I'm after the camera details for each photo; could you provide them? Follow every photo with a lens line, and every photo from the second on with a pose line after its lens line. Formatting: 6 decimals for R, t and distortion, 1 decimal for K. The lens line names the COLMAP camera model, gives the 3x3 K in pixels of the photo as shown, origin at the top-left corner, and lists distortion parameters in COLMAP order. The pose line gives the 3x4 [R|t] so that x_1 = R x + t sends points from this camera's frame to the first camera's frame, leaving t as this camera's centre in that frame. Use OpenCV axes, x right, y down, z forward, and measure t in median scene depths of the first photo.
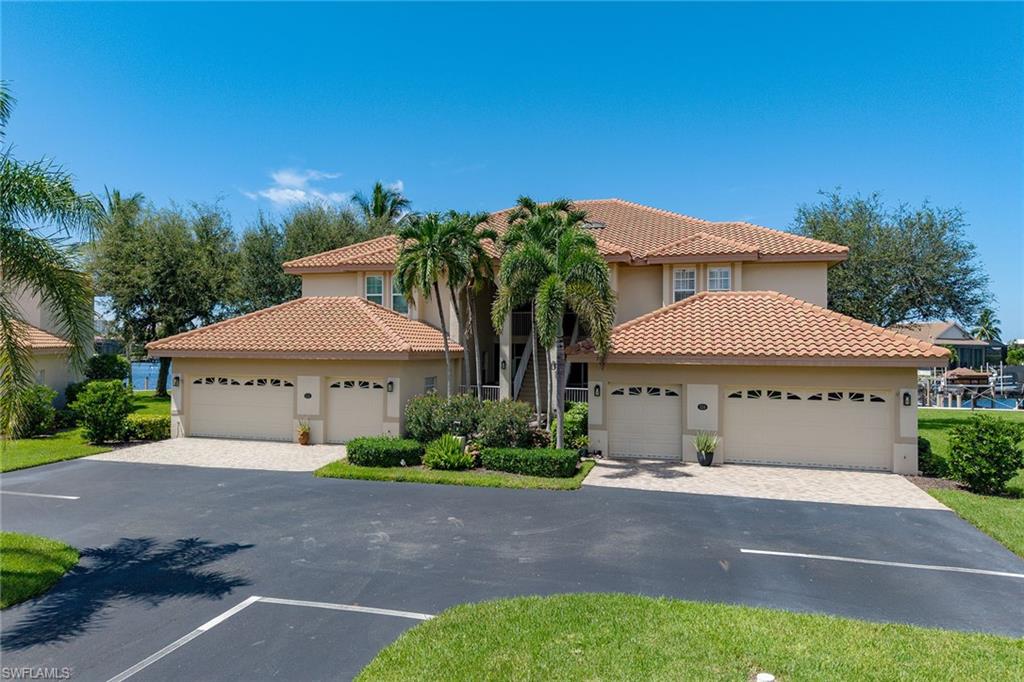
lens RADIAL K [[679.2, 0, 512.0], [0, 679.2, 341.0], [0, 0, 1]] dist [0.018265, -0.004248]
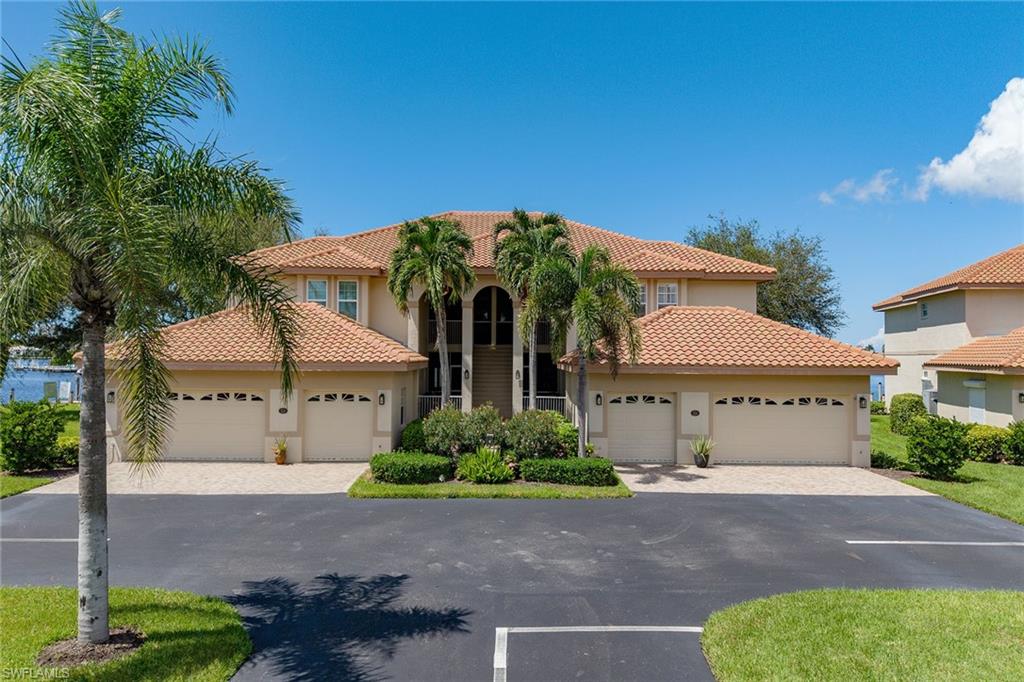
lens RADIAL K [[679.2, 0, 512.0], [0, 679.2, 341.0], [0, 0, 1]] dist [0.018265, -0.004248]
pose [[0.960423, 0.006880, 0.278460, -0.315197], [-0.003973, 0.999932, -0.011001, -0.004649], [-0.278516, 0.009459, 0.960385, 0.047112]]
